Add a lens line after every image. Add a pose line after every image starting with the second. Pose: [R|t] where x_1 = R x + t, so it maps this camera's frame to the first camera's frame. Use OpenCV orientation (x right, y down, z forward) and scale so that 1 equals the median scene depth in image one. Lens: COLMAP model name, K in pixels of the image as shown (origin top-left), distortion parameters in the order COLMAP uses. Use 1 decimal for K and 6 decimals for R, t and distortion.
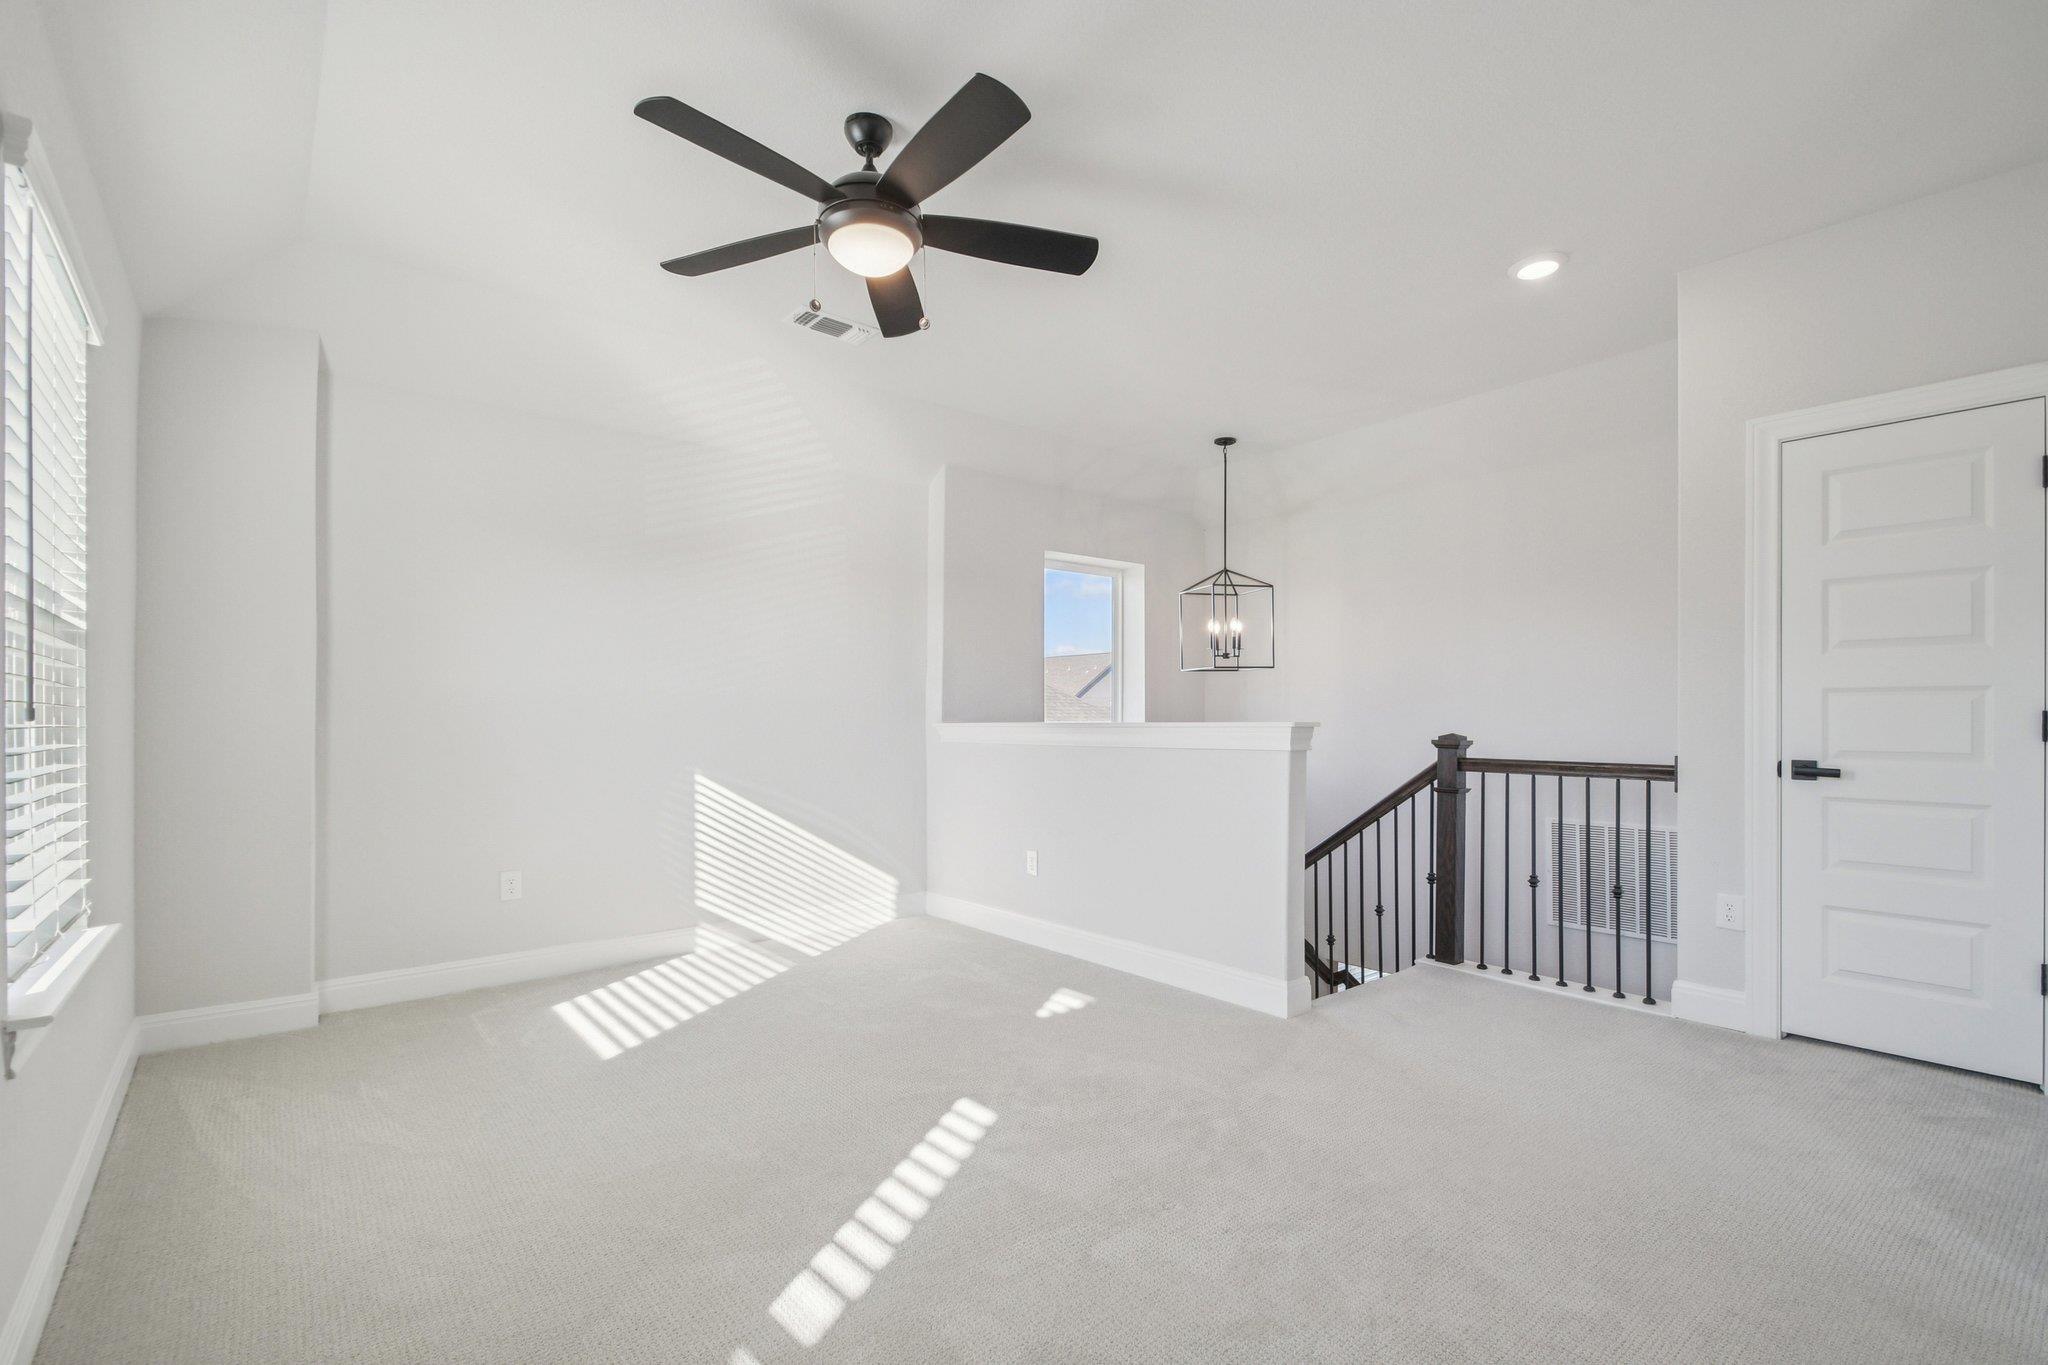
lens RADIAL K [[900.7, 0, 1014.1], [0, 900.7, 714.6], [0, 0, 1]] dist [0.000858, 0.000006]
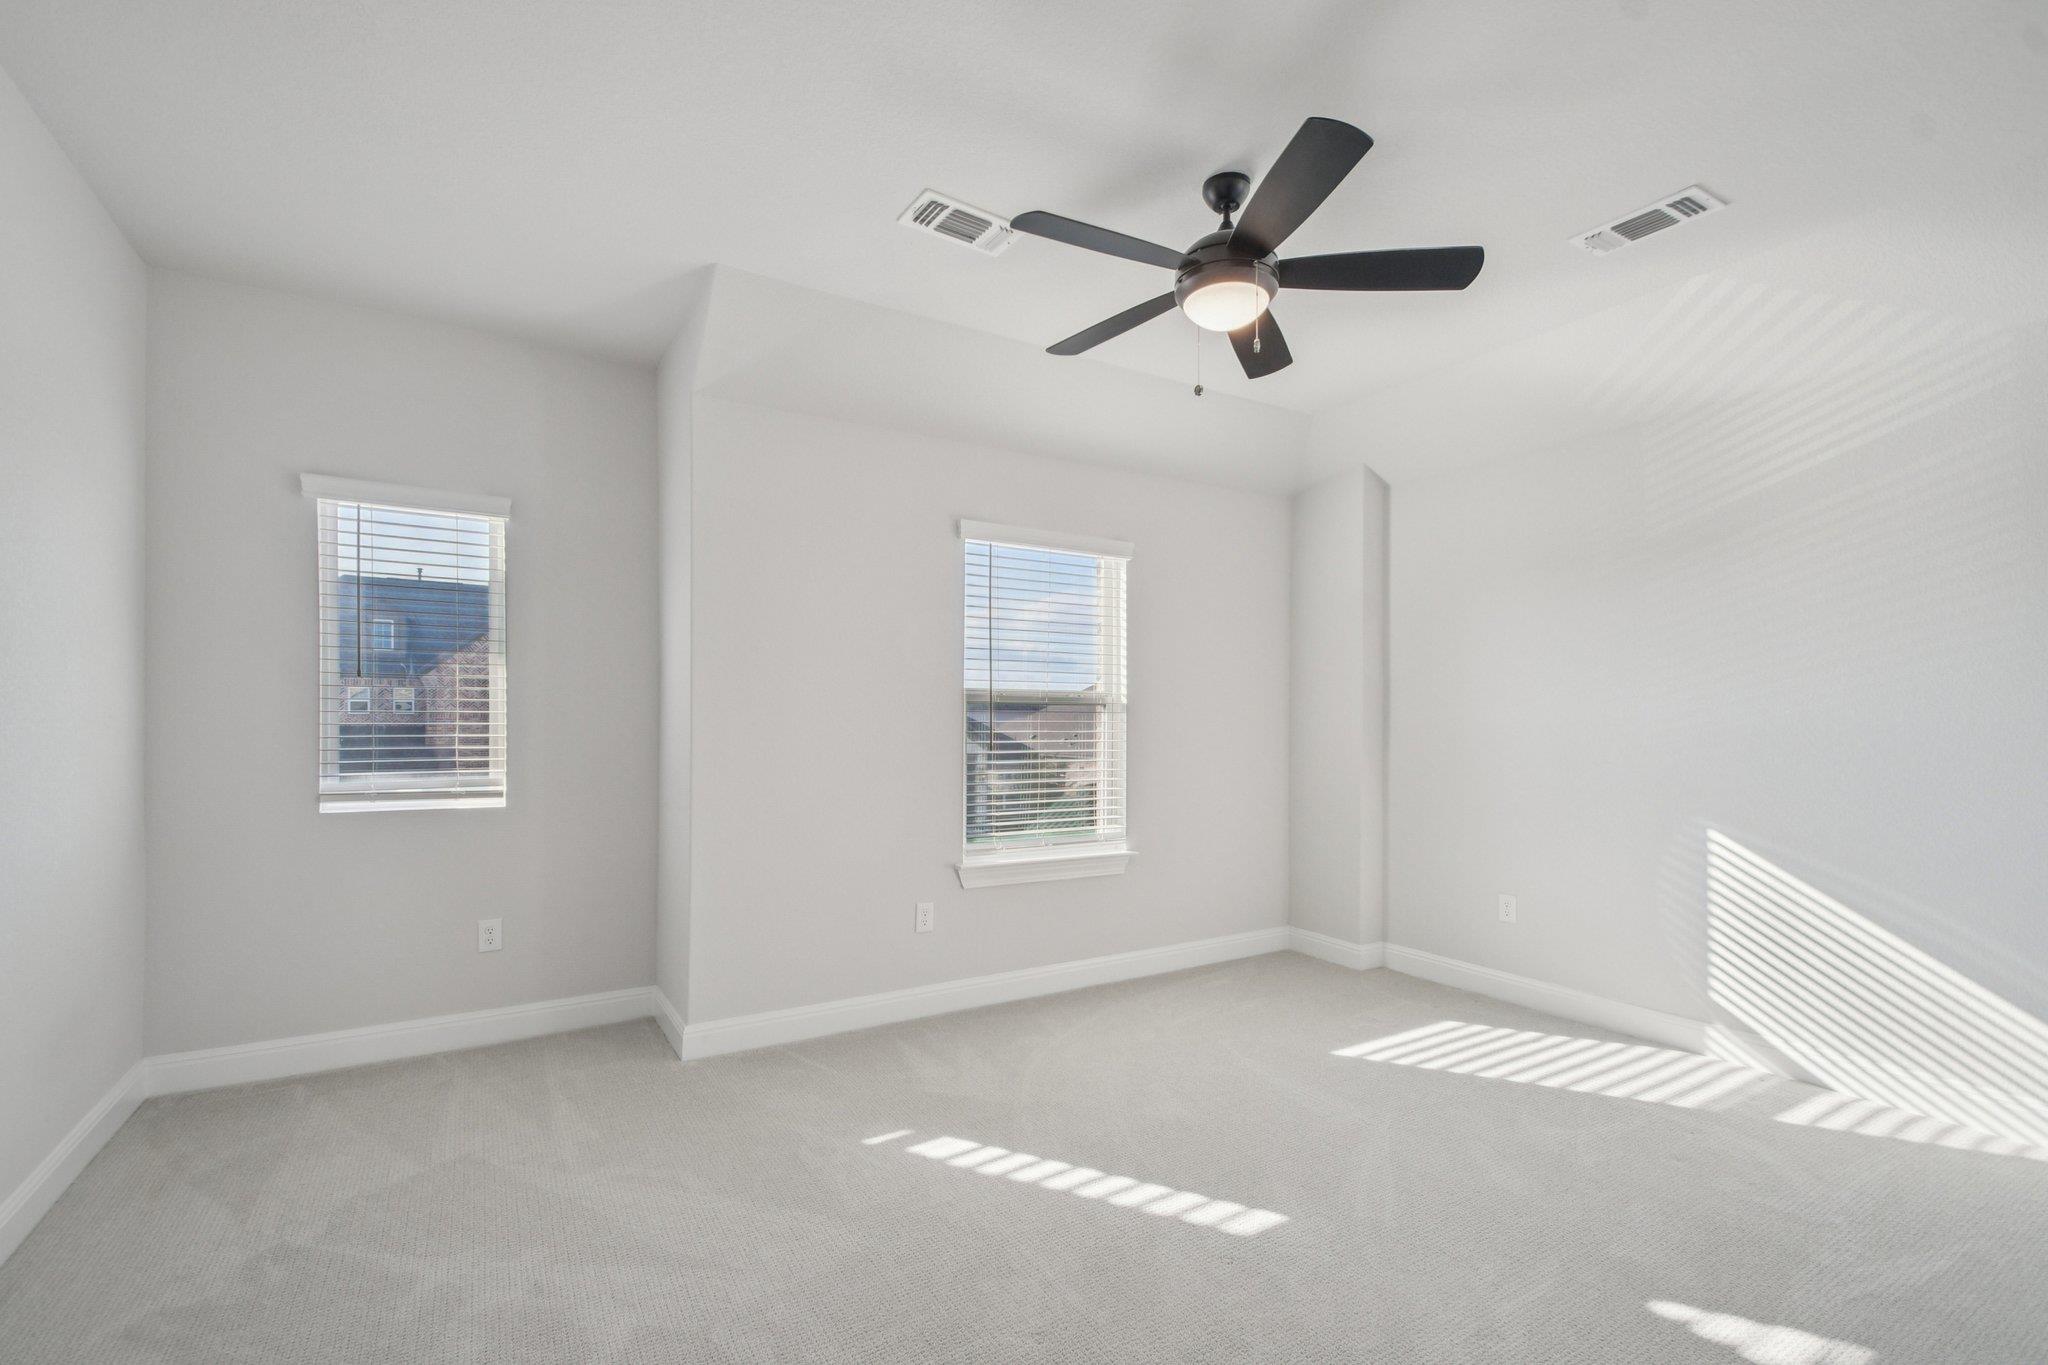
lens RADIAL K [[908.0, 0, 1023.6], [0, 908.0, 720.2], [0, 0, 1]] dist [-0.038402, -0.000056]
pose [[-0.141580, 0.008178, -0.989893, 0.608857], [-0.004756, 0.999949, 0.008941, -0.040181], [0.989915, 0.005974, -0.141534, 0.650846]]
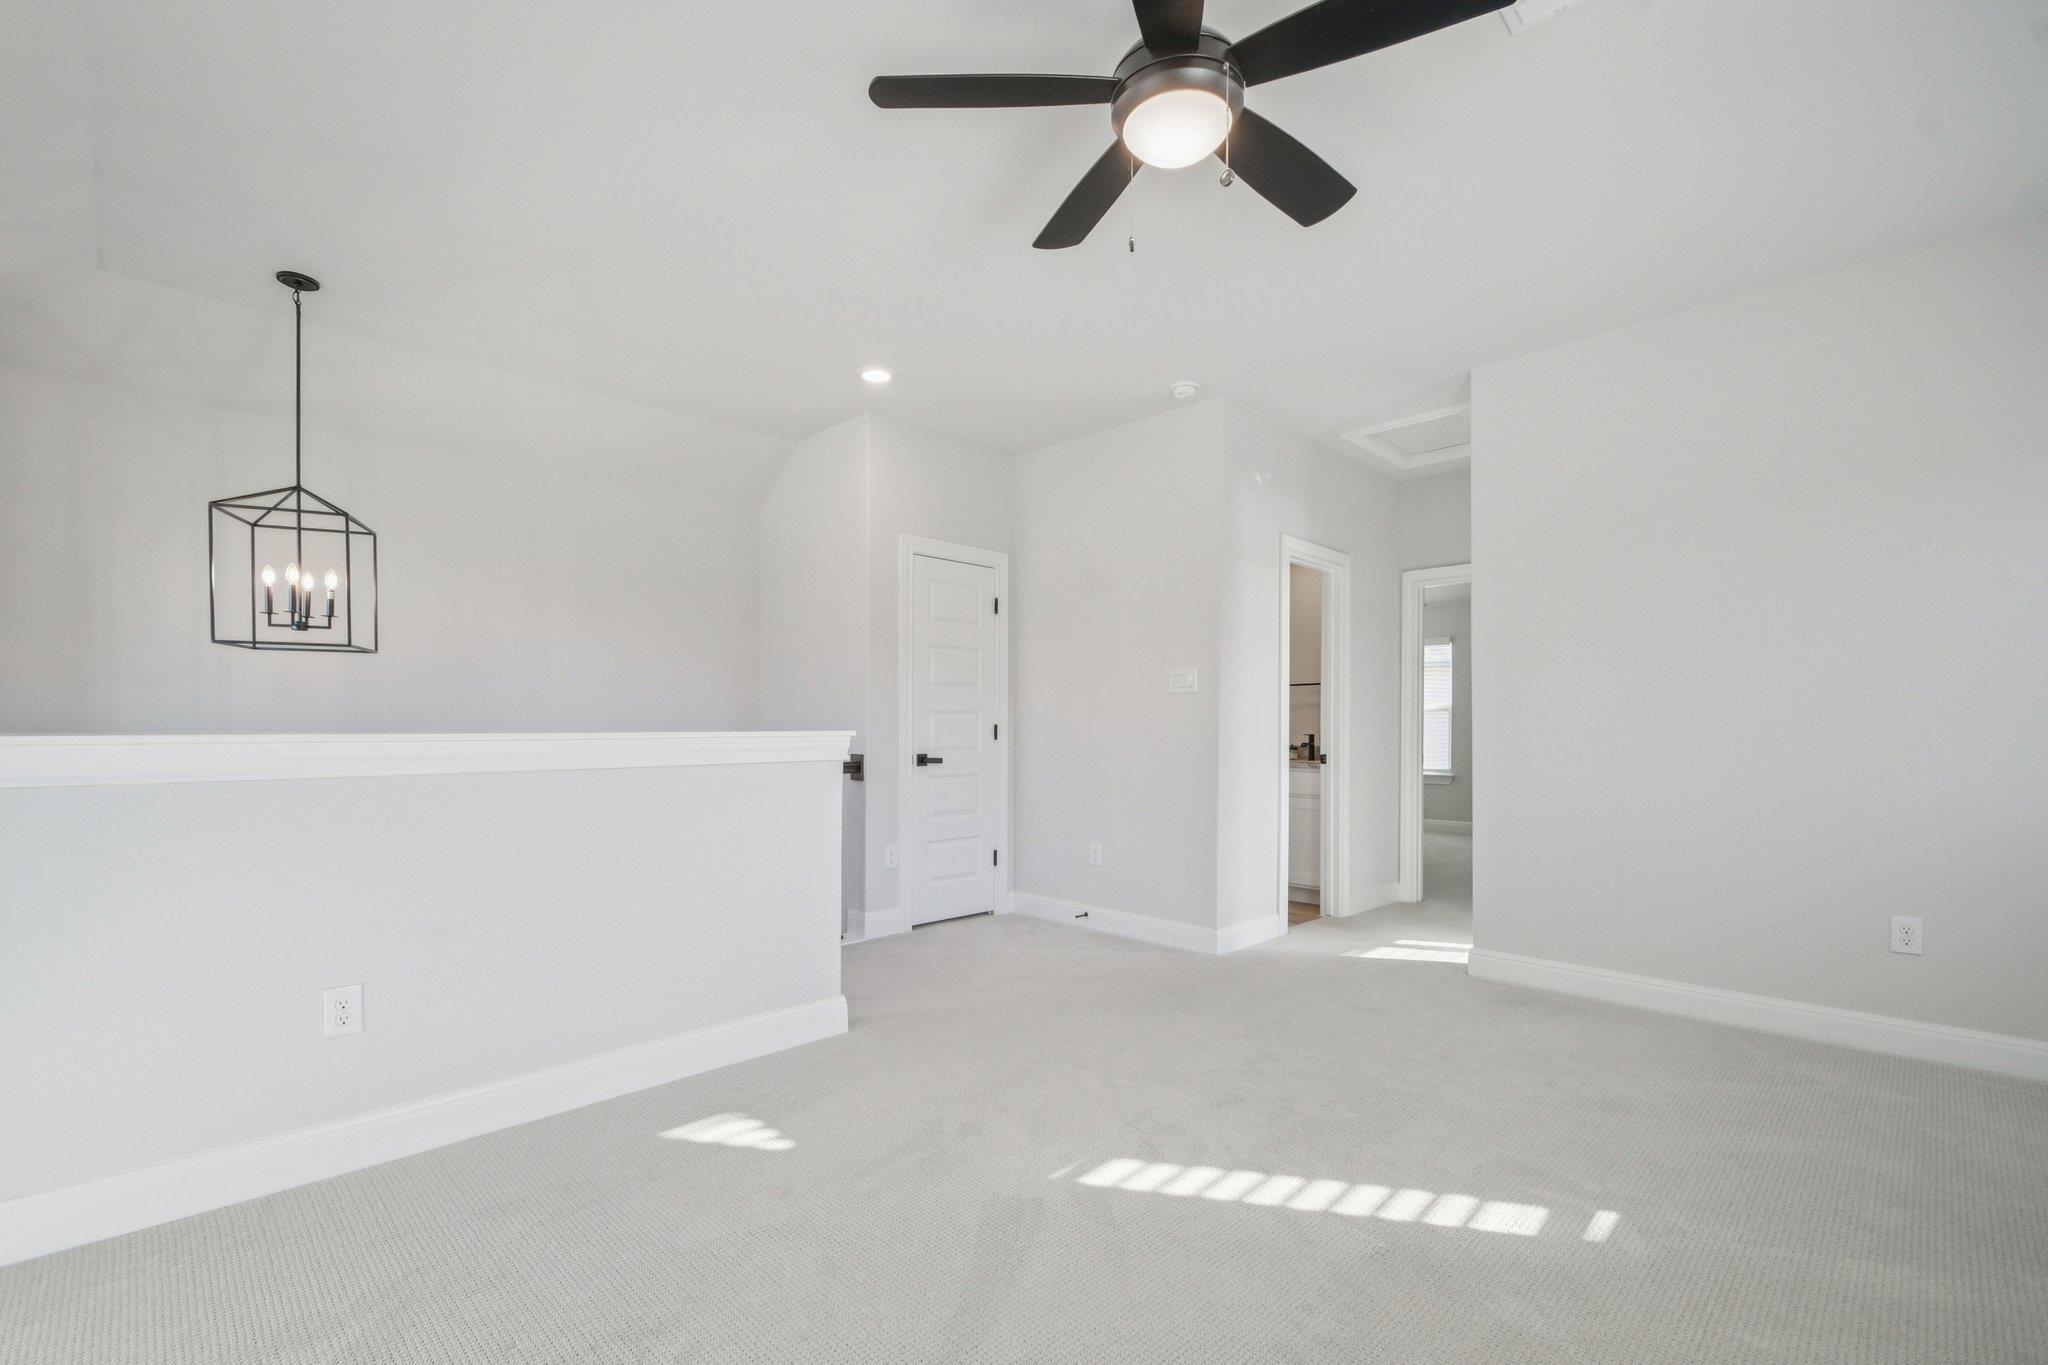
lens RADIAL K [[900.7, 0, 1014.1], [0, 900.7, 714.6], [0, 0, 1]] dist [0.000858, 0.000006]
pose [[-0.090556, 0.023539, 0.995613, -0.655350], [-0.003770, 0.999705, -0.023979, 0.015974], [-0.995884, -0.005925, -0.090441, 0.848045]]
